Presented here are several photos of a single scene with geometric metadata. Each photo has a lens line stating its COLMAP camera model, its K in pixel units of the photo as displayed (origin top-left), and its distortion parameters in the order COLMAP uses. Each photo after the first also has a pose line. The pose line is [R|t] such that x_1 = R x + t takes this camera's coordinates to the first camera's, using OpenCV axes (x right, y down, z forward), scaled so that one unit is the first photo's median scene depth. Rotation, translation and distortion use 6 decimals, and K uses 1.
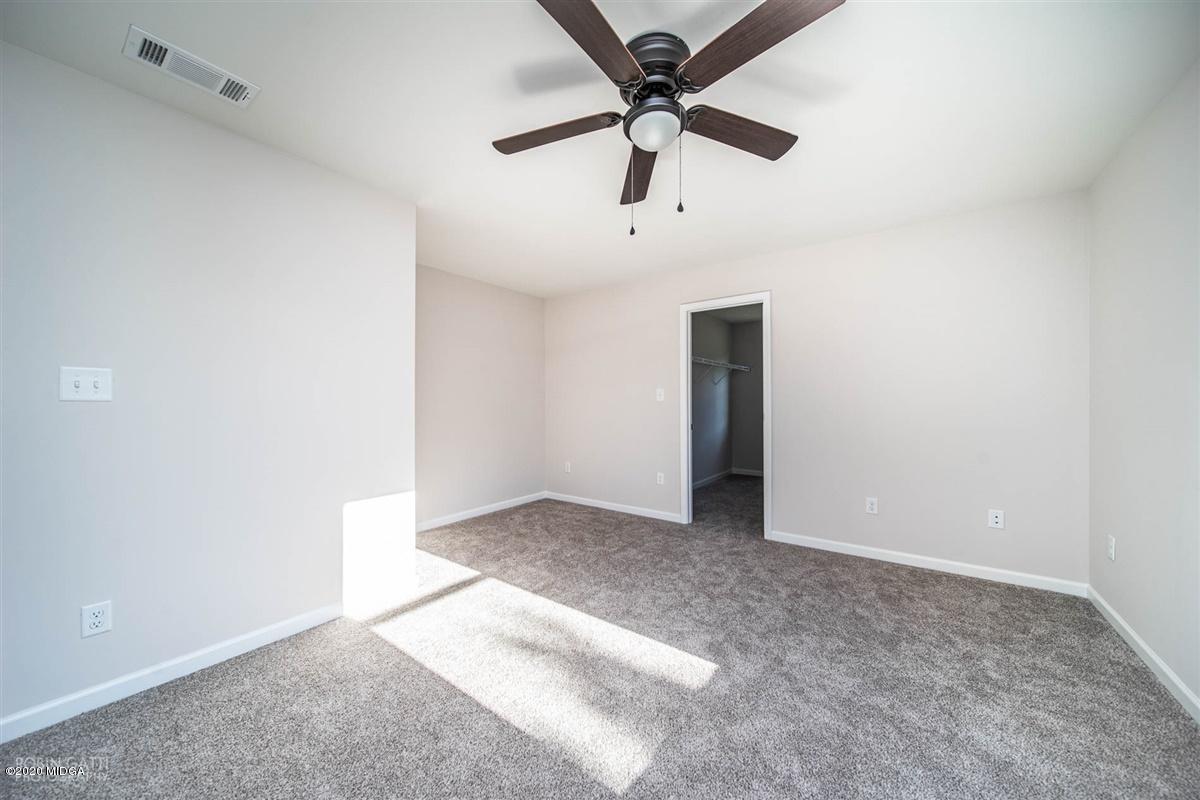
lens RADIAL K [[418.5, 0, 602.7], [0, 418.5, 396.2], [0, 0, 1]] dist [-0.000957, -0.000584]
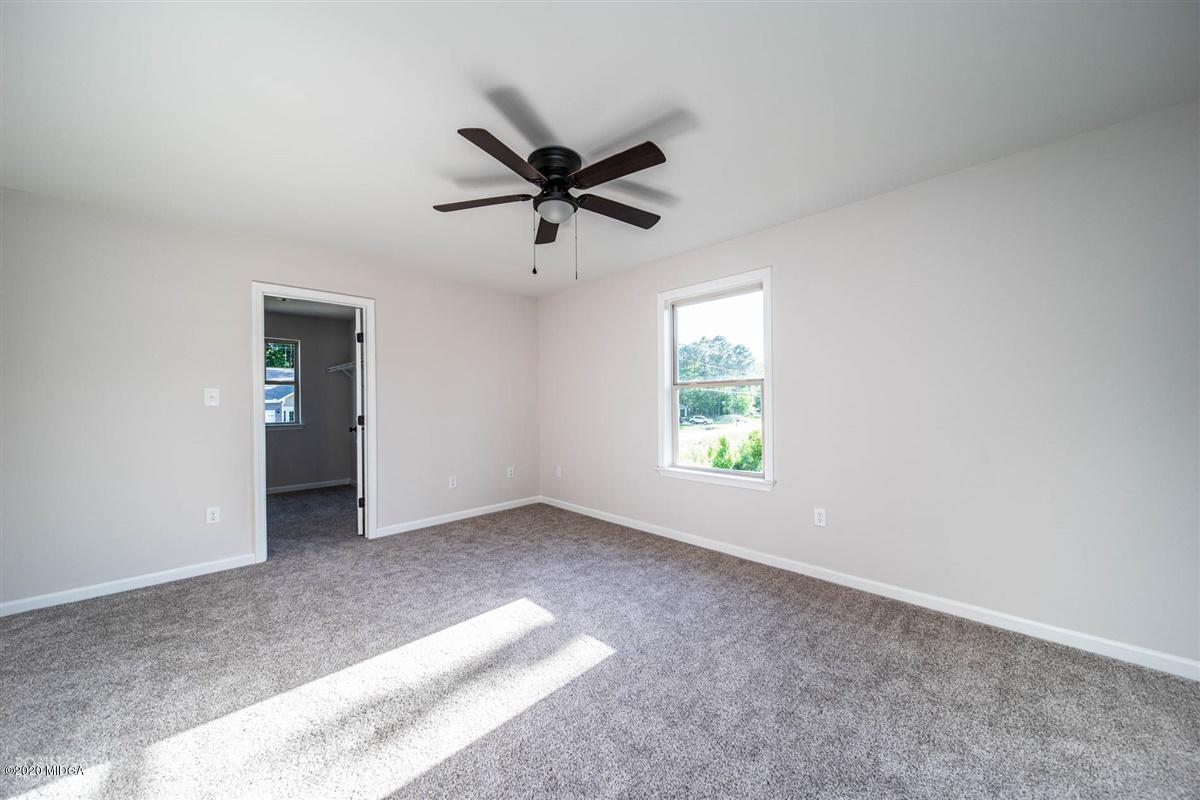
lens RADIAL K [[418.5, 0, 593.5], [0, 418.5, 402.2], [0, 0, 1]] dist [-0.000957, -0.000584]
pose [[0.169769, -0.001239, 0.985483, -0.591147], [-0.001339, 0.999998, 0.001488, 0.001884], [-0.985483, -0.001573, 0.169767, 0.314869]]
